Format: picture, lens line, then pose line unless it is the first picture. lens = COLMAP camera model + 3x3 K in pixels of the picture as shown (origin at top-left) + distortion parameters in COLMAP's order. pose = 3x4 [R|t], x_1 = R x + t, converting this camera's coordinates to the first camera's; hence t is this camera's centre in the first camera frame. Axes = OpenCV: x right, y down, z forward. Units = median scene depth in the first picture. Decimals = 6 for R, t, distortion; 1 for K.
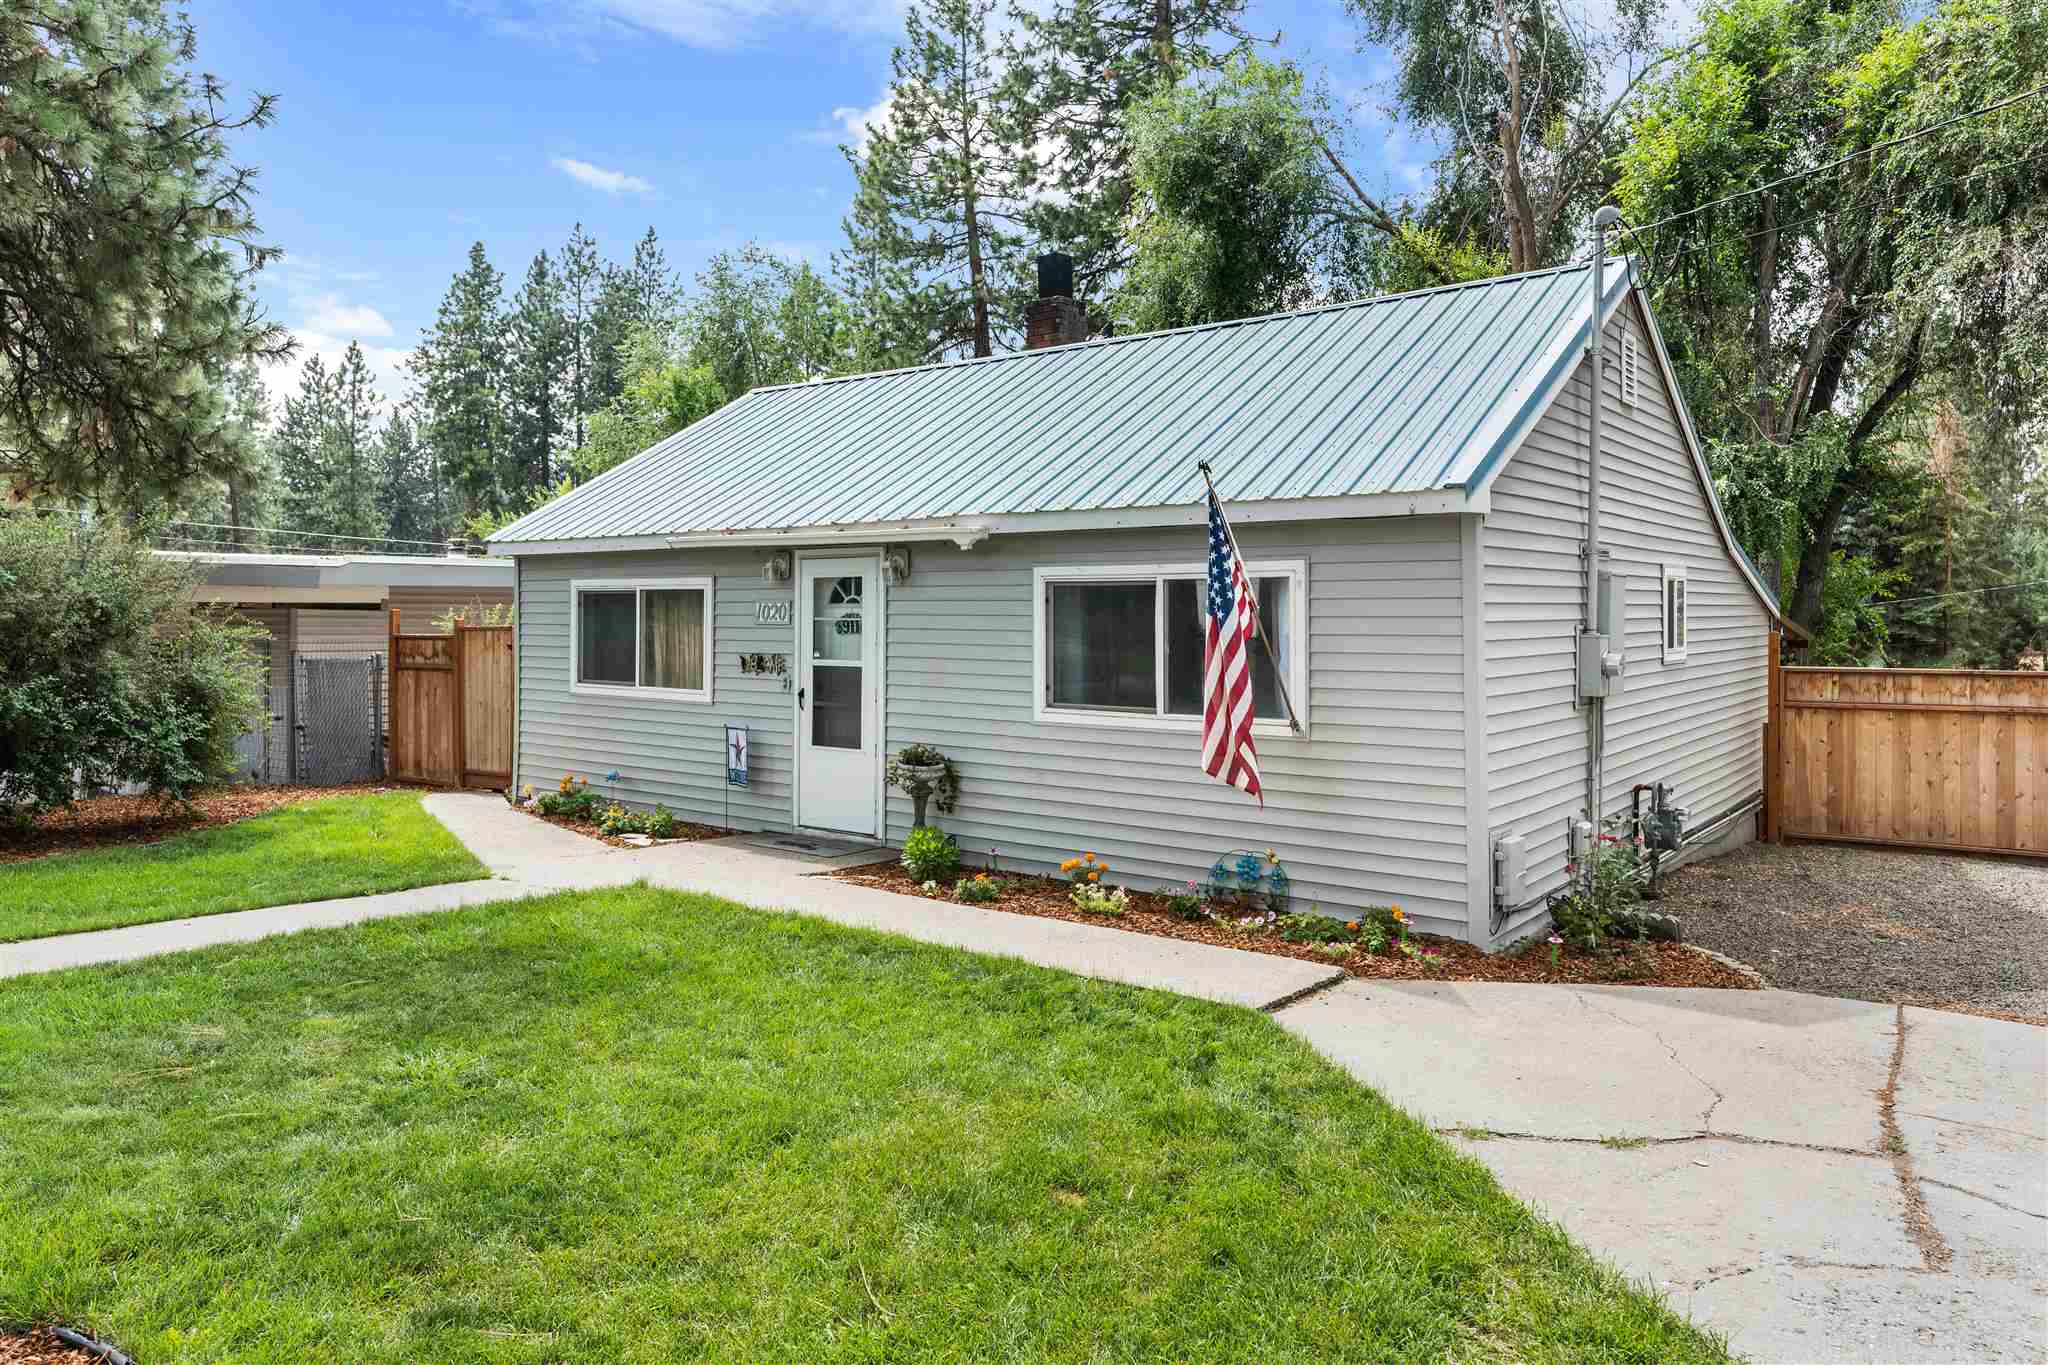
lens RADIAL K [[1335.9, 0, 1002.1], [0, 1335.9, 616.3], [0, 0, 1]] dist [0.001562, 0.000718]
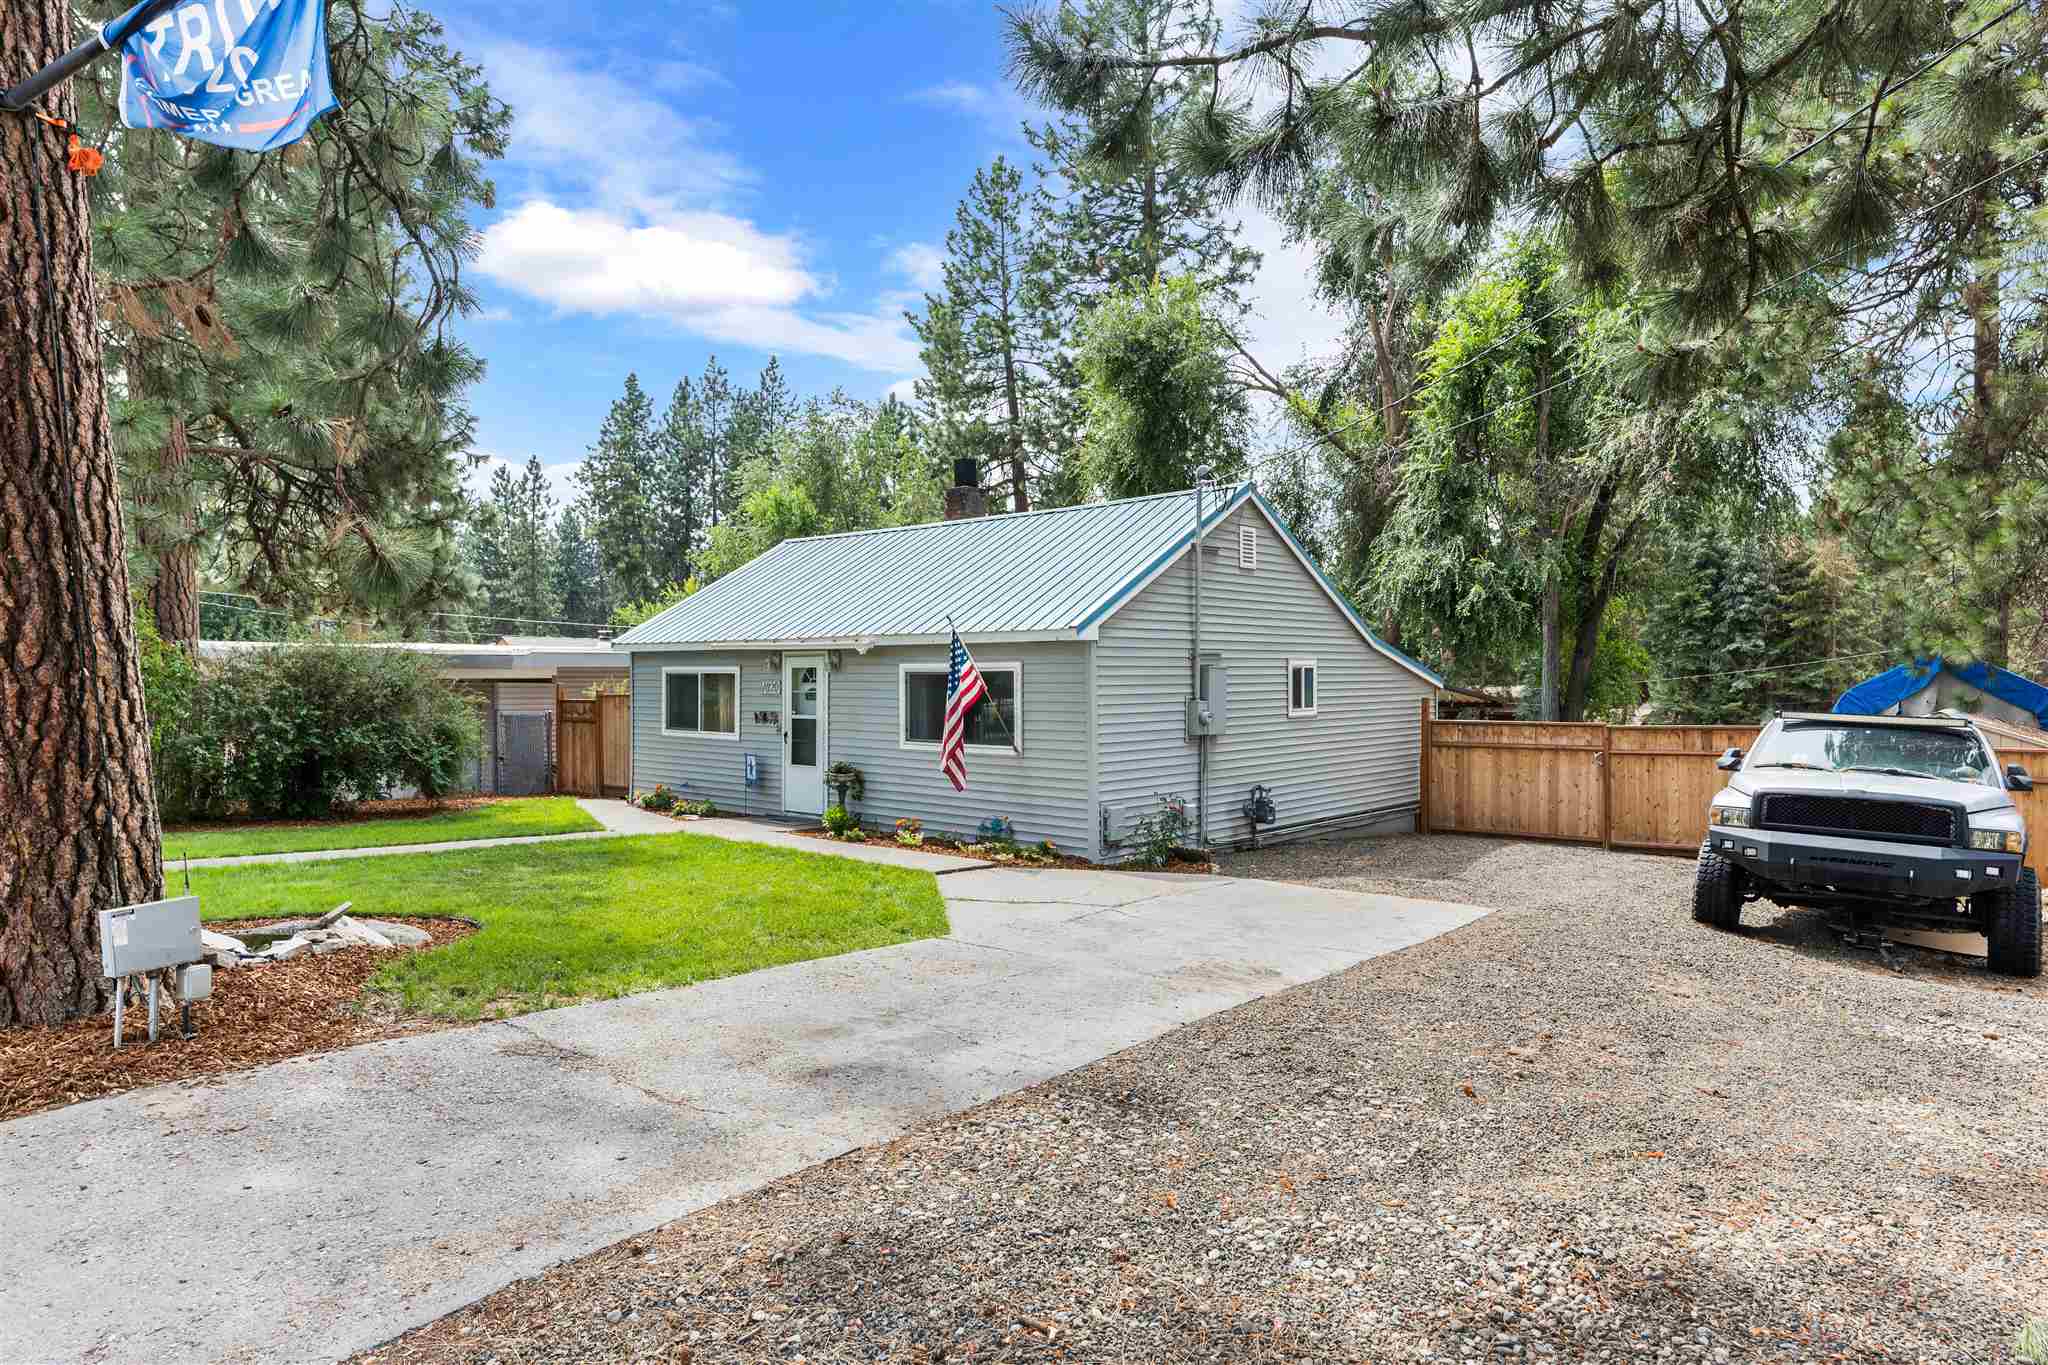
lens RADIAL K [[1200.1, 0, 1024.0], [0, 1200.1, 682.5], [0, 0, 1]] dist [0.000584, -0.000034]
pose [[0.997931, -0.001767, -0.064268, 0.206684], [0.002009, 0.999991, 0.003710, -0.011908], [0.064261, -0.003831, 0.997926, -0.426028]]
